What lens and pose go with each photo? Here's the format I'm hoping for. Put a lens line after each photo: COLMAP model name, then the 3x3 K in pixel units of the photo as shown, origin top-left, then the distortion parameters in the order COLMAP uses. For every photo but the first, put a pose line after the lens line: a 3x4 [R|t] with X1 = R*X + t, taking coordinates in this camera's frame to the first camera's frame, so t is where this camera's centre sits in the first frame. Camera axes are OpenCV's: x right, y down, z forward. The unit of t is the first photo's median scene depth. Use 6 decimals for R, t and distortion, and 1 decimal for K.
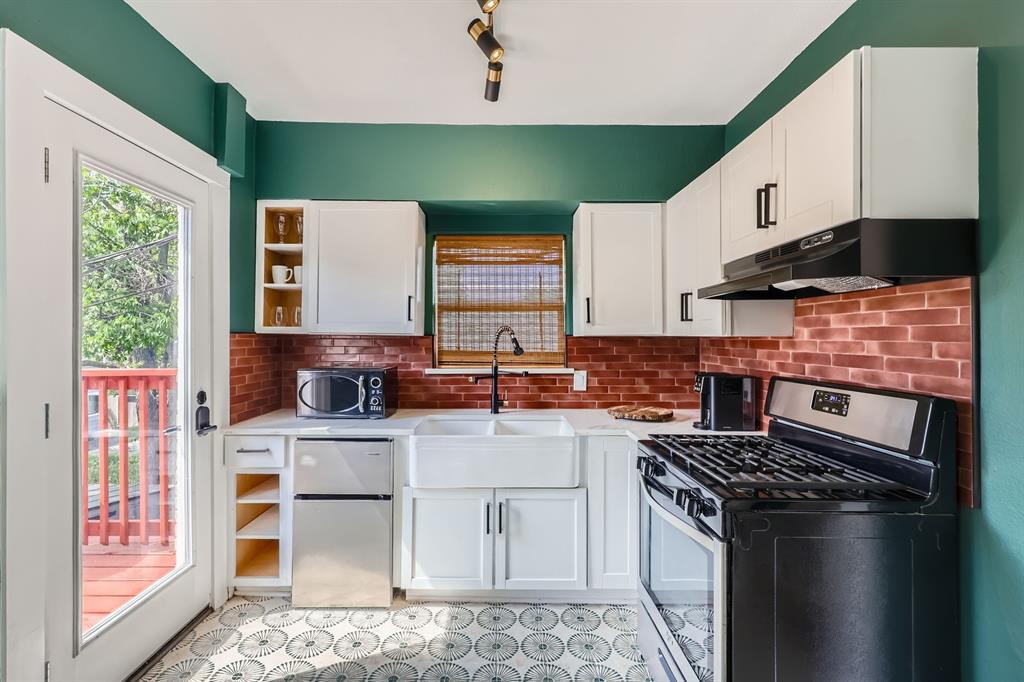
lens RADIAL K [[489.5, 0, 535.6], [0, 489.5, 333.9], [0, 0, 1]] dist [-0.004828, -0.000016]
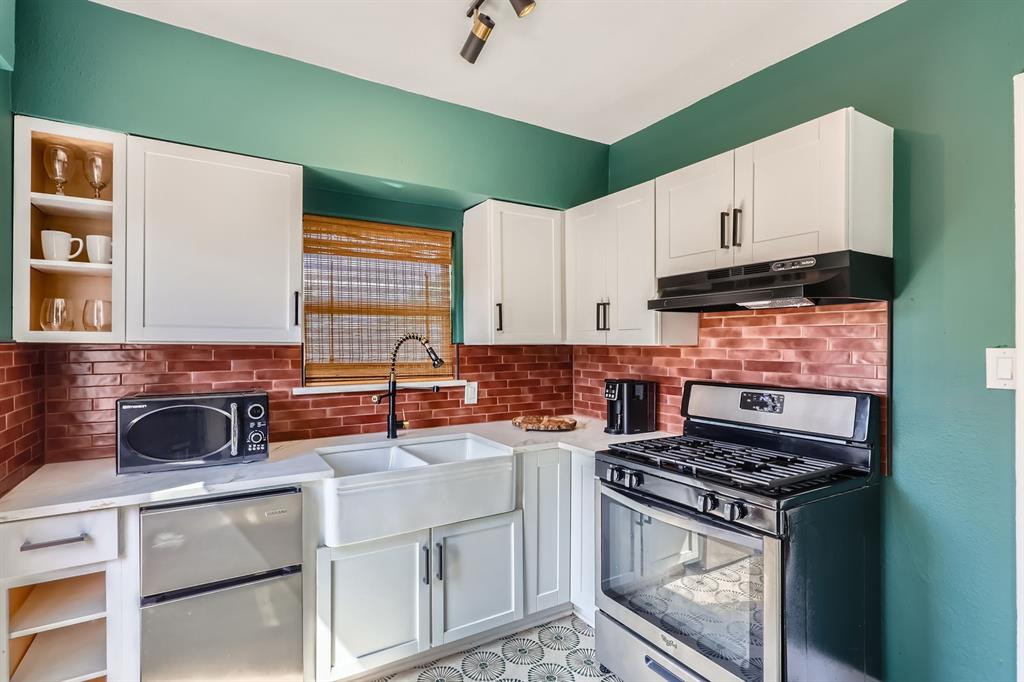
lens RADIAL K [[489.5, 0, 520.9], [0, 489.5, 344.4], [0, 0, 1]] dist [-0.004828, -0.000016]
pose [[0.866397, -0.002969, 0.499347, -0.361570], [-0.002670, 0.999940, 0.010578, -0.007026], [-0.499349, -0.010498, 0.866338, 0.200482]]
